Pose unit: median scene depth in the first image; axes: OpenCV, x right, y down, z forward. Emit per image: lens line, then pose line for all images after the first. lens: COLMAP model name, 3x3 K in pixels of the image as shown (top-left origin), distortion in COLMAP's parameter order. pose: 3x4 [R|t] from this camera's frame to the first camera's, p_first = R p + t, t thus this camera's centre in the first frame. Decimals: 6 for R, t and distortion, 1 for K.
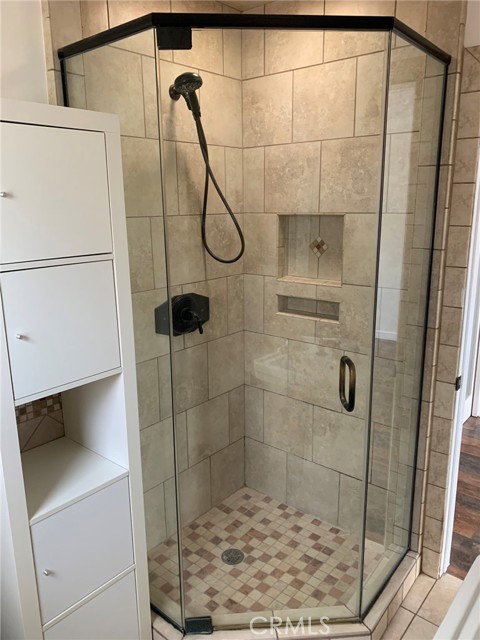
lens RADIAL K [[498.6, 0, 237.5], [0, 498.6, 321.4], [0, 0, 1]] dist [0.028329, -0.036725]
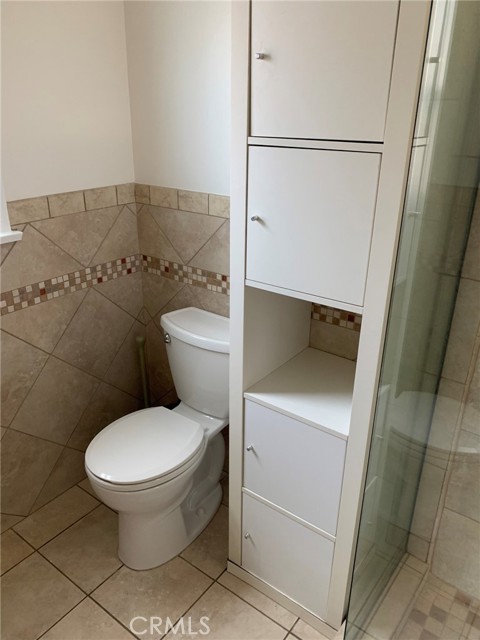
lens RADIAL K [[498.6, 0, 237.5], [0, 498.6, 321.4], [0, 0, 1]] dist [0.028329, -0.036725]
pose [[0.050258, 0.410668, -0.910399, 0.470997], [-0.244964, 0.888775, 0.387391, -0.140871], [0.968229, 0.203545, 0.145267, 0.771209]]
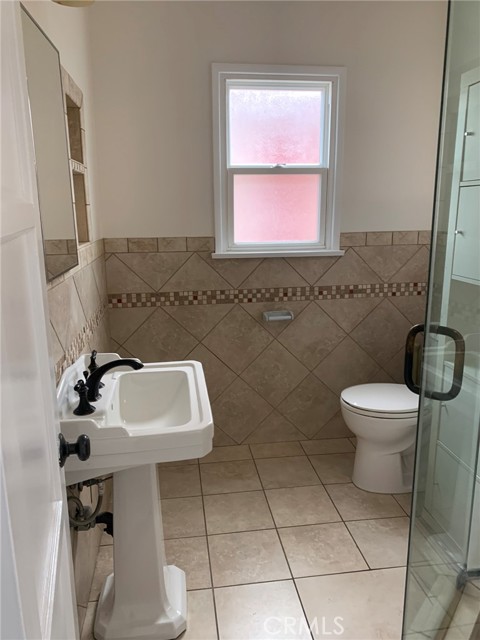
lens RADIAL K [[498.6, 0, 237.5], [0, 498.6, 321.4], [0, 0, 1]] dist [0.028329, -0.036725]
pose [[-0.674490, 0.182131, -0.715466, 0.985216], [-0.154498, 0.912816, 0.378018, -0.164110], [0.721938, 0.365507, -0.587546, 1.326964]]
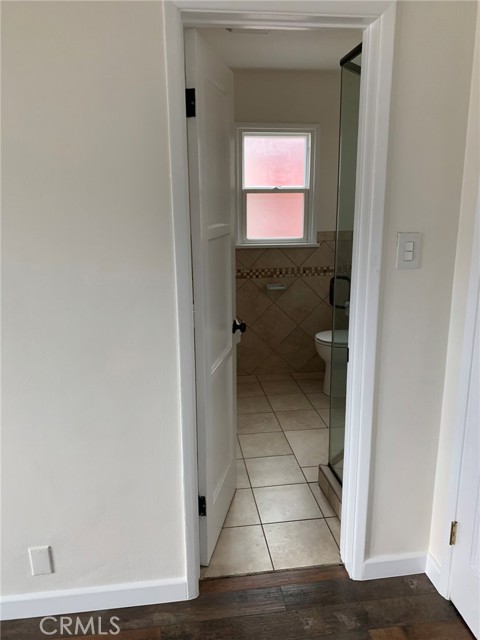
lens RADIAL K [[498.6, 0, 237.5], [0, 498.6, 321.4], [0, 0, 1]] dist [0.028329, -0.036725]
pose [[-0.678912, 0.190411, -0.709099, 1.731868], [-0.153172, 0.907806, 0.390419, -0.392682], [0.718064, 0.373675, -0.587155, 1.908825]]
